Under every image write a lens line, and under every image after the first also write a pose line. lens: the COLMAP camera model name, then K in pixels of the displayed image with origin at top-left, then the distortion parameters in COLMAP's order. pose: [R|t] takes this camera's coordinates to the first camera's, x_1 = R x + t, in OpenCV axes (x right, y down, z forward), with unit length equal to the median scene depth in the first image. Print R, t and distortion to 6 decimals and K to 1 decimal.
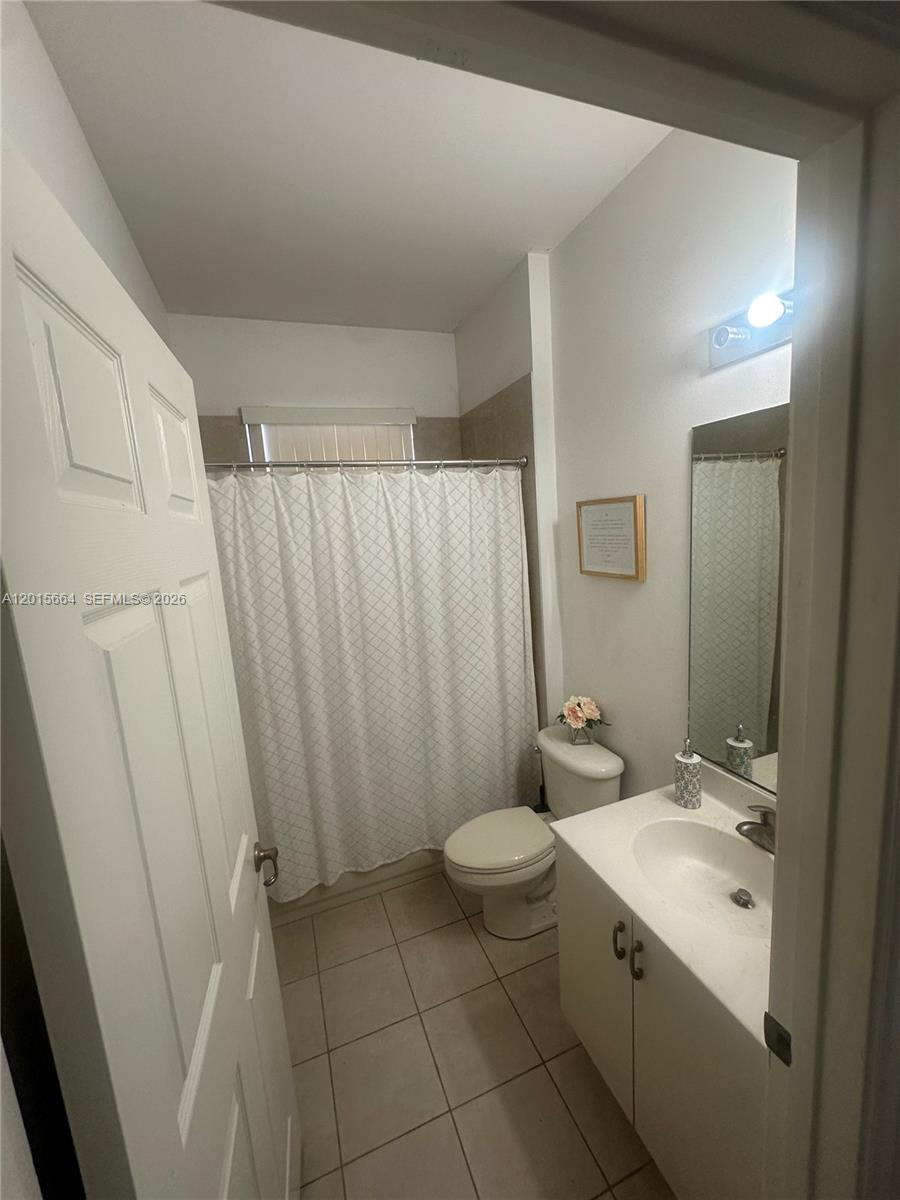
lens RADIAL K [[479.6, 0, 450.0], [0, 479.6, 600.0], [0, 0, 1]] dist [-0.001805, 0.000729]
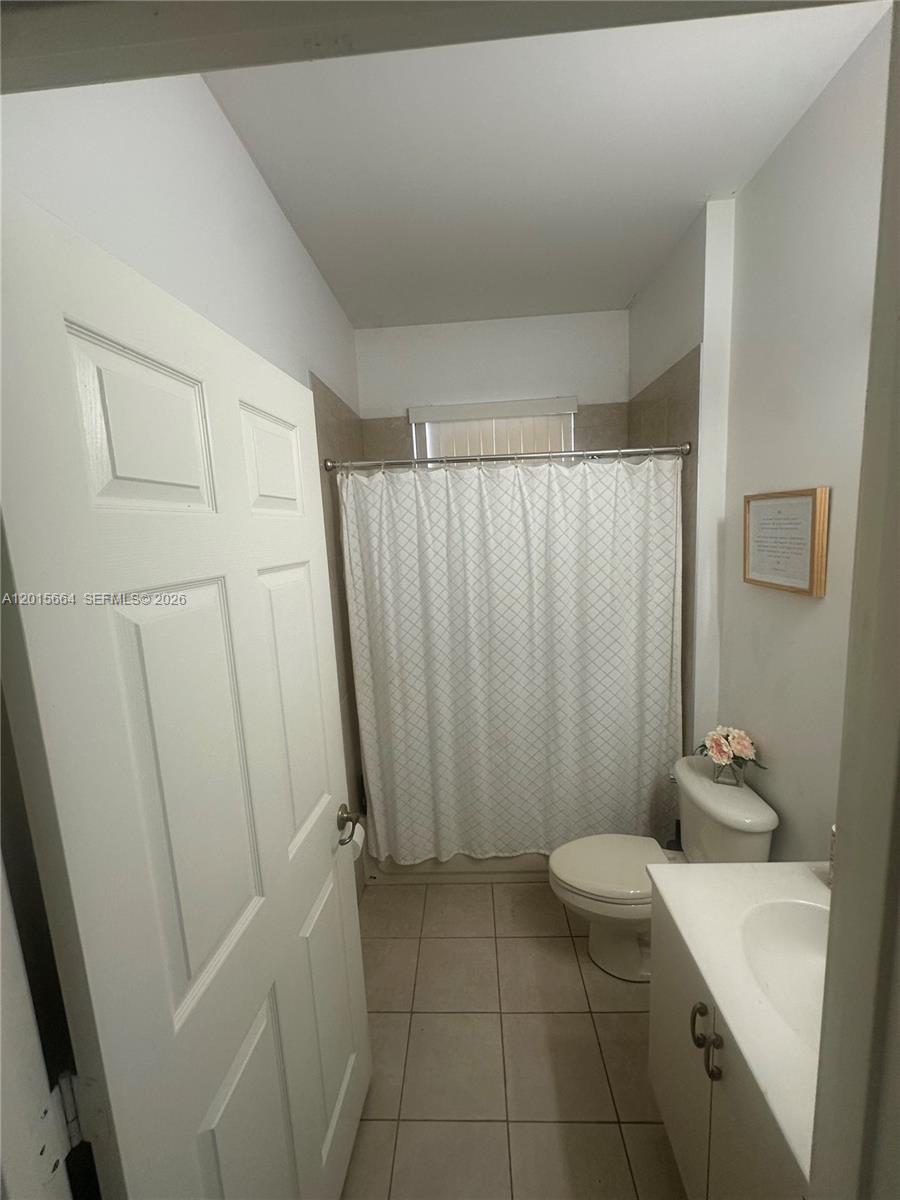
lens RADIAL K [[479.1, 0, 450.0], [0, 479.1, 600.0], [0, 0, 1]] dist [0.000563, 0.000185]
pose [[0.920955, 0.081176, -0.381120, 0.121538], [-0.073712, 0.996694, 0.034167, -0.014702], [0.382633, -0.003373, 0.923894, 0.035521]]
